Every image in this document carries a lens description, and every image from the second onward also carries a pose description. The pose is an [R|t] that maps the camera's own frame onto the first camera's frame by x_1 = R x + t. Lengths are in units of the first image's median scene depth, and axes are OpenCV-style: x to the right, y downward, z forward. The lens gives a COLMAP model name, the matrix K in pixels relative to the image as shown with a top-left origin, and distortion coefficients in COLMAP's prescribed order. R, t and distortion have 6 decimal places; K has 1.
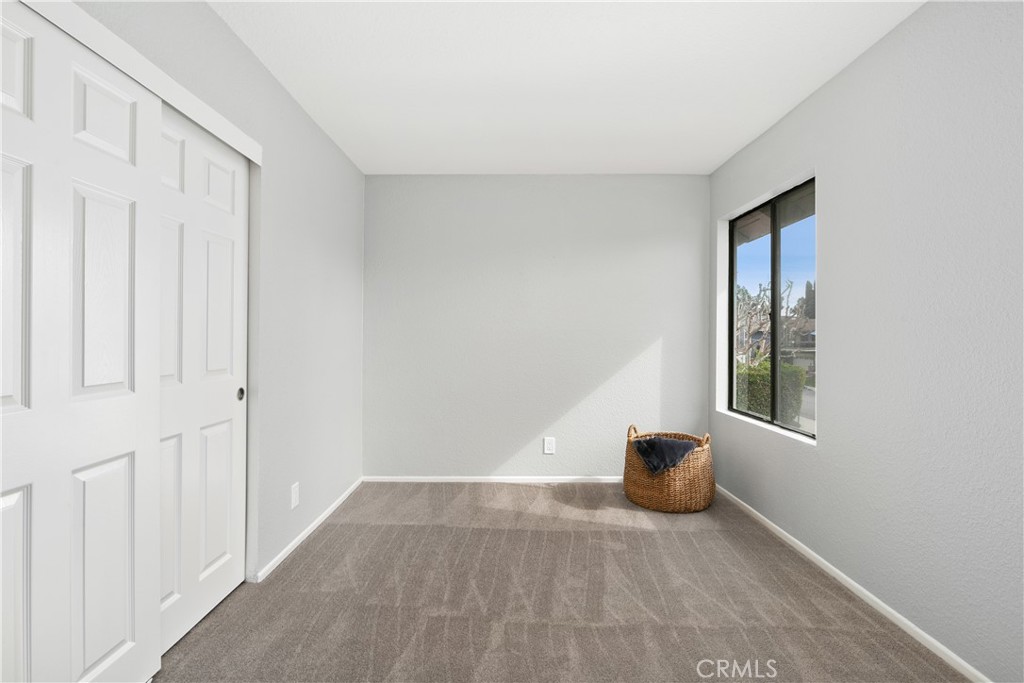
lens RADIAL K [[482.2, 0, 509.9], [0, 482.2, 335.6], [0, 0, 1]] dist [-0.002617, -0.001241]
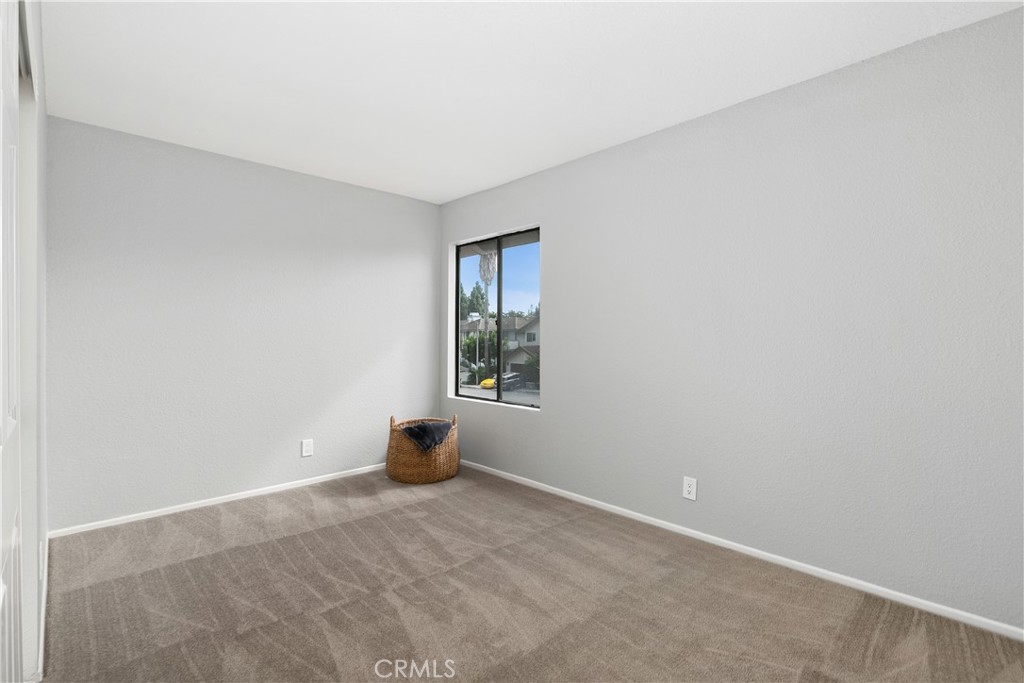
lens RADIAL K [[482.2, 0, 513.7], [0, 482.2, 342.3], [0, 0, 1]] dist [-0.002617, -0.001241]
pose [[0.715099, -0.010941, 0.698938, -0.399311], [0.001871, 0.999904, 0.013738, -0.002874], [-0.699021, -0.008516, 0.715050, -0.006386]]
